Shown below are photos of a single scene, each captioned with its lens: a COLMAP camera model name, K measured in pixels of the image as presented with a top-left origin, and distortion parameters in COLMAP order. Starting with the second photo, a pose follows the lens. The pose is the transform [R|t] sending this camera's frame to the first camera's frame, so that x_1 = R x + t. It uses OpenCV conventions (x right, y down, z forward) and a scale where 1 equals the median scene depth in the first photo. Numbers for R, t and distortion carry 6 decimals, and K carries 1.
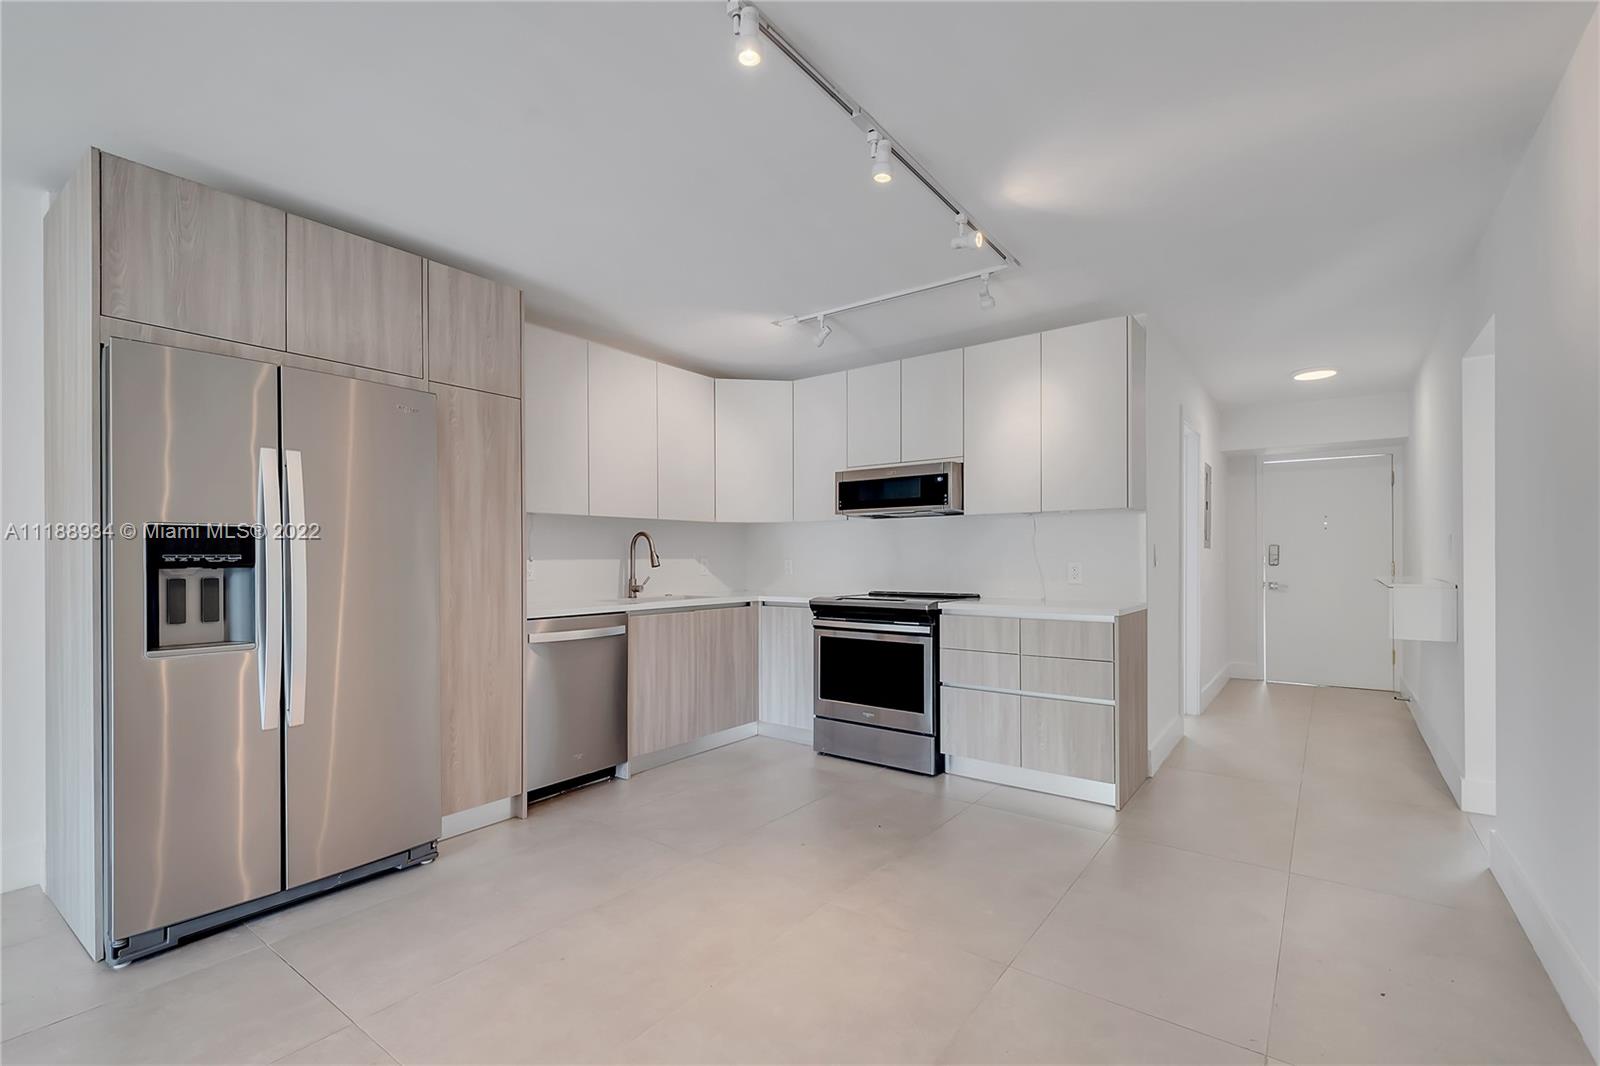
lens RADIAL K [[701.0, 0, 805.2], [0, 701.0, 561.2], [0, 0, 1]] dist [0.000519, -0.000158]
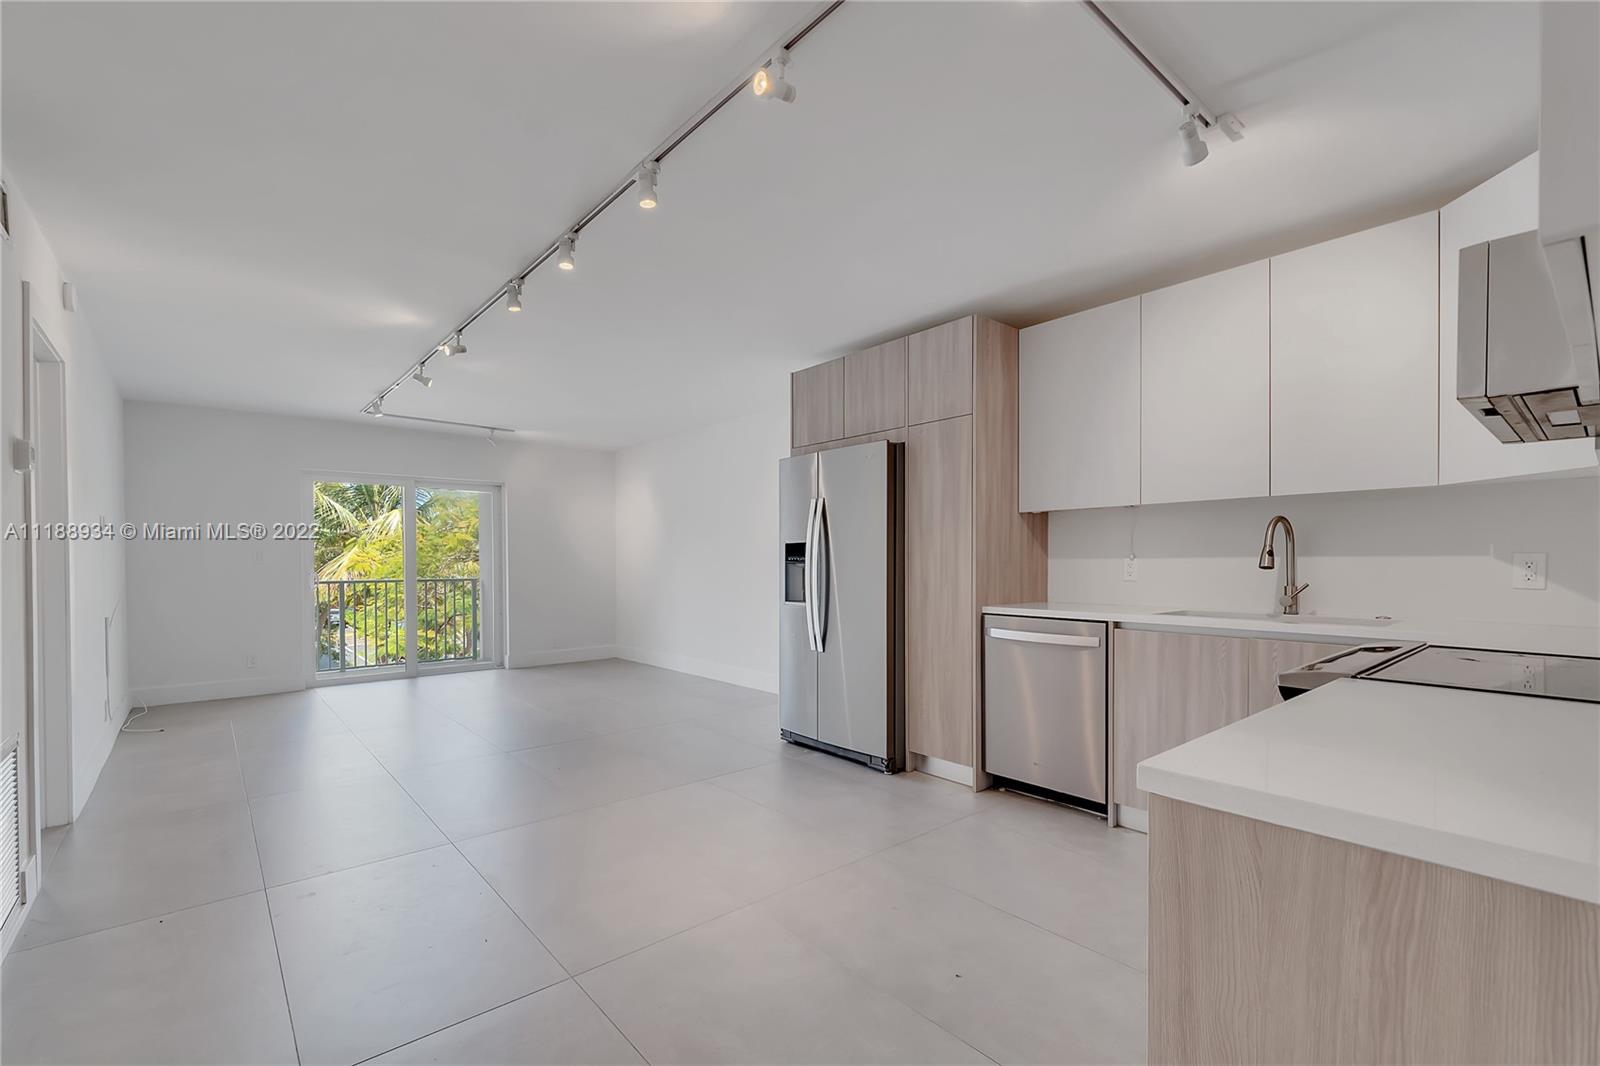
lens RADIAL K [[701.0, 0, 805.2], [0, 701.0, 561.2], [0, 0, 1]] dist [0.000519, -0.000158]
pose [[-0.223268, 0.008343, -0.974721, 0.899831], [-0.000691, 0.999962, 0.008717, -0.006545], [0.974757, 0.002620, -0.223254, 1.210383]]
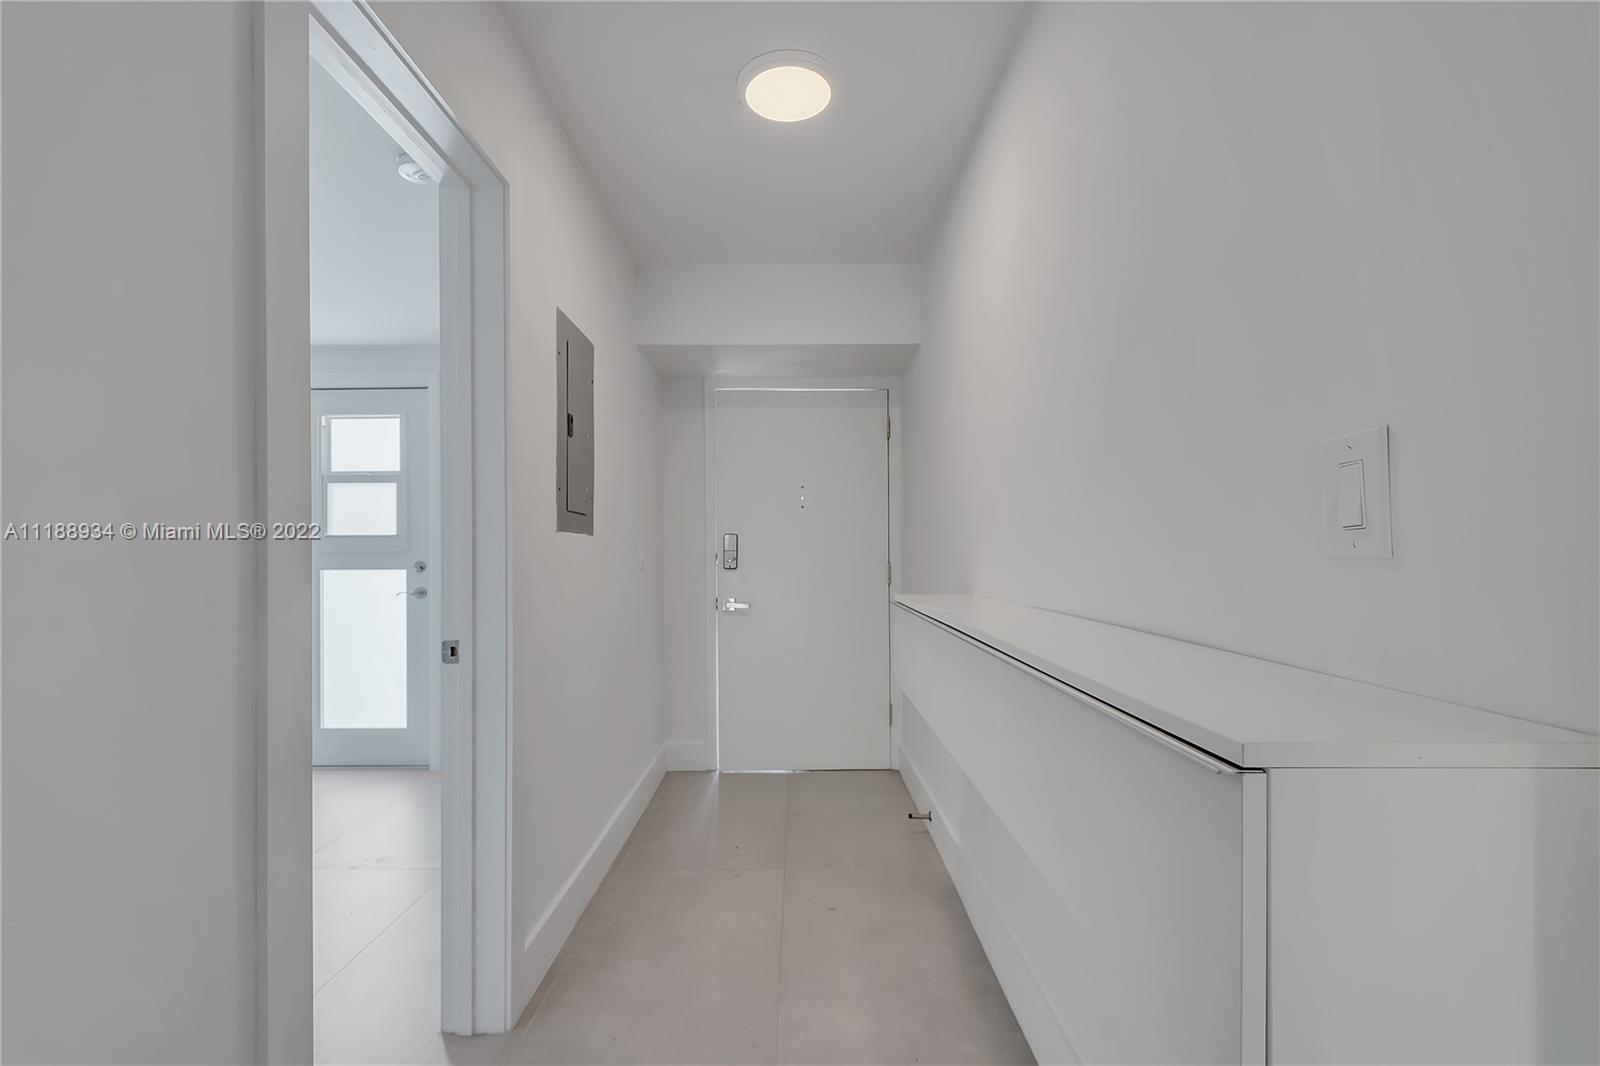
lens RADIAL K [[704.9, 0, 795.5], [0, 704.9, 556.6], [0, 0, 1]] dist [0.000068, -0.000326]
pose [[0.802413, -0.002043, 0.596766, 0.308894], [0.002268, 0.999997, 0.000373, -0.003140], [-0.596765, 0.001054, 0.802416, 0.426199]]
